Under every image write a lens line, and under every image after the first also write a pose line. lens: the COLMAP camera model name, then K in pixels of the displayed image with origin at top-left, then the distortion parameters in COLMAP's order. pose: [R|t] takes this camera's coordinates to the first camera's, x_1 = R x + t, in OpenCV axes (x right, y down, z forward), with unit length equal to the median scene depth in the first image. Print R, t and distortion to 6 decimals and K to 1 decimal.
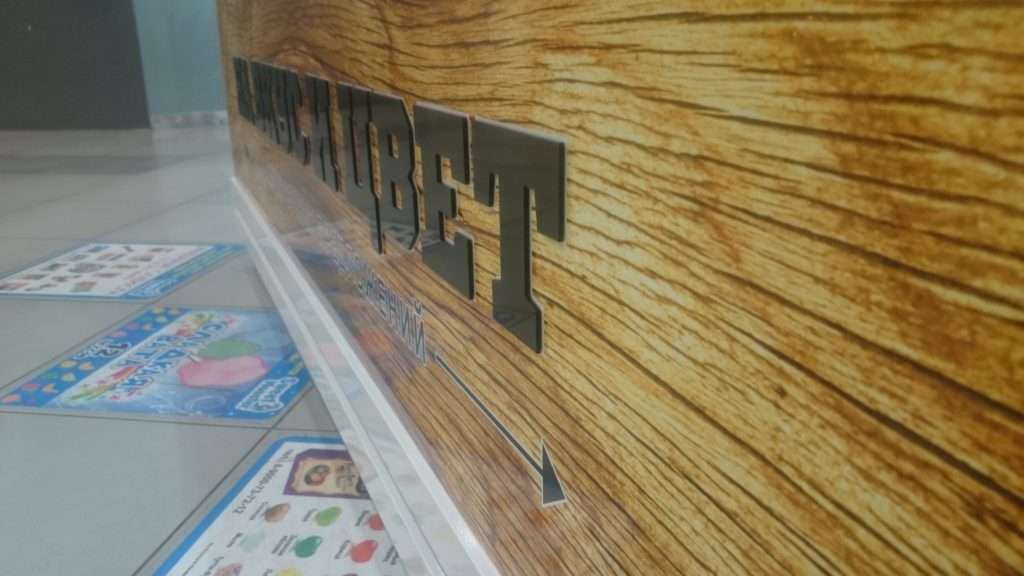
lens RADIAL K [[846.9, 0, 512.0], [0, 846.9, 288.0], [0, 0, 1]] dist [0.016223, -0.002174]
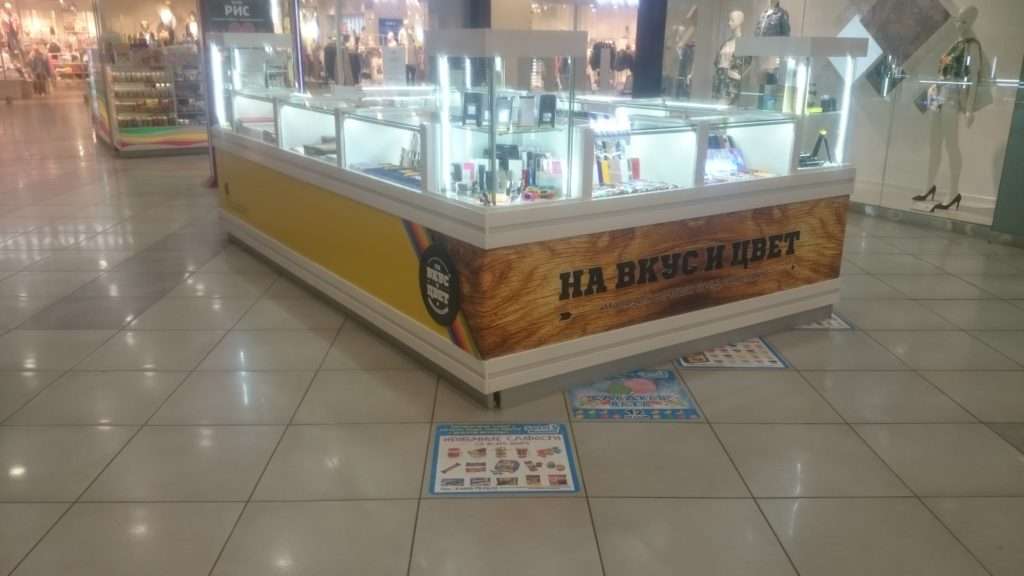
lens RADIAL K [[846.9, 0, 512.0], [0, 846.9, 288.0], [0, 0, 1]] dist [0.016223, -0.002174]
pose [[-0.169504, -0.266859, 0.948712, -2.660986], [0.296201, 0.904341, 0.307299, -1.072540], [-0.939964, 0.333098, -0.074245, 1.537070]]
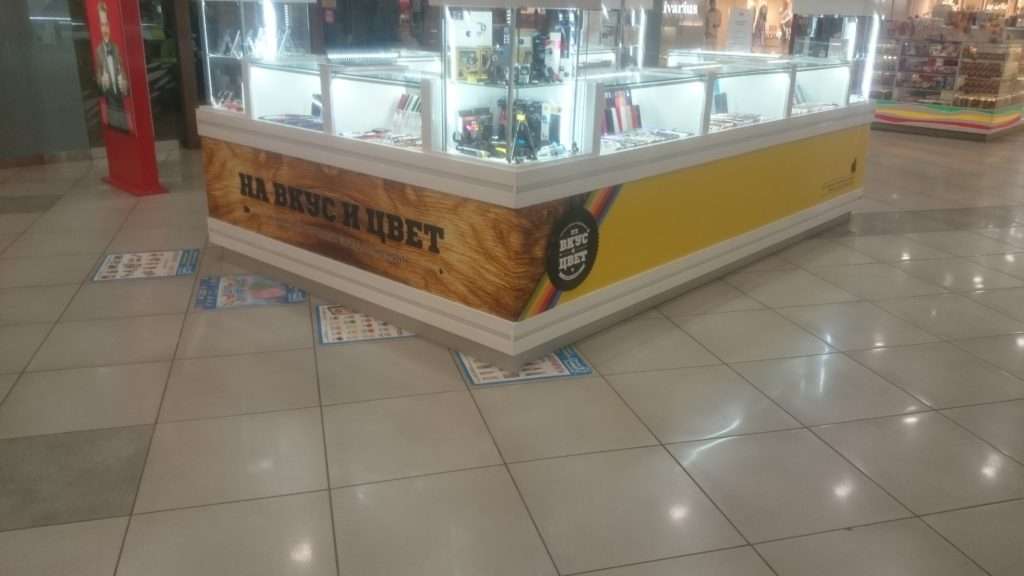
lens RADIAL K [[846.9, 0, 512.0], [0, 846.9, 288.0], [0, 0, 1]] dist [0.016223, -0.002174]
pose [[0.909852, -0.096647, 0.403520, -0.777010], [0.087085, 0.995314, 0.042029, 0.036337], [-0.405691, -0.003100, 0.914005, -1.954141]]
